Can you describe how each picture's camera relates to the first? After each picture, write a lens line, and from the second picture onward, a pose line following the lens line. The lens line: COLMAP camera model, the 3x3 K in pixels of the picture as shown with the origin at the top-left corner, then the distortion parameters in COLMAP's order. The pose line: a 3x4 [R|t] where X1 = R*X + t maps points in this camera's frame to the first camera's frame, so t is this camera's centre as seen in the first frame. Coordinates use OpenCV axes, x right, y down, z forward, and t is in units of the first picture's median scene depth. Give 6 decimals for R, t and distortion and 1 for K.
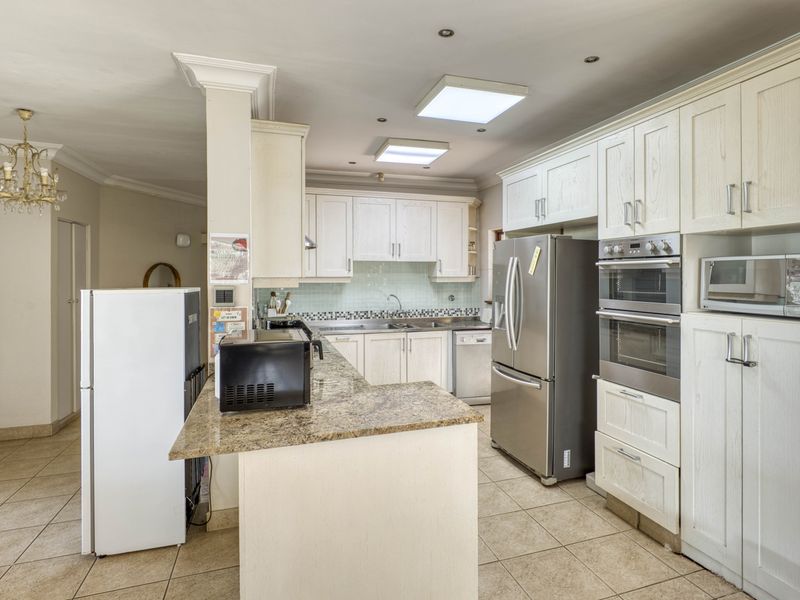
lens RADIAL K [[426.6, 0, 414.8], [0, 426.6, 279.6], [0, 0, 1]] dist [-0.004565, 0.001324]
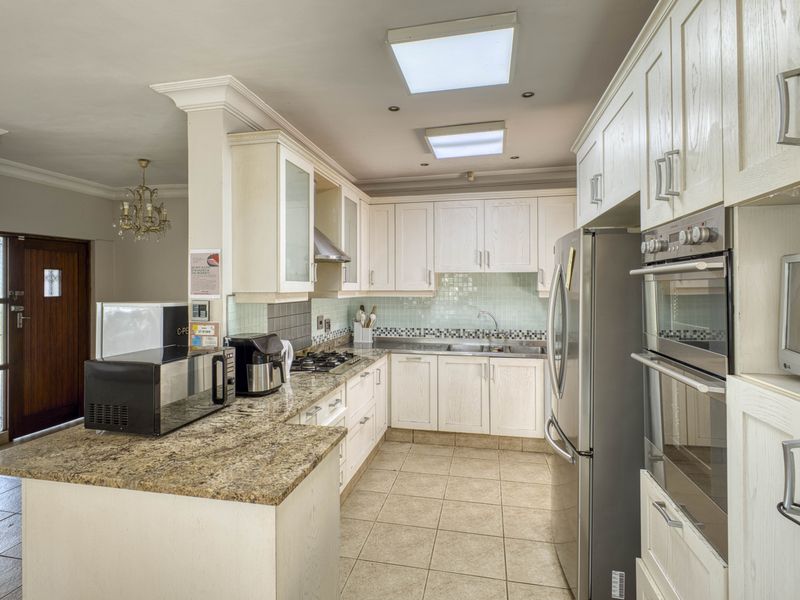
lens RADIAL K [[426.6, 0, 395.9], [0, 426.6, 286.3], [0, 0, 1]] dist [-0.004565, 0.001324]
pose [[0.861176, -0.002081, -0.508302, 0.396895], [-0.004323, 0.999925, -0.011418, -0.008267], [0.508288, 0.012030, 0.861103, 0.295179]]
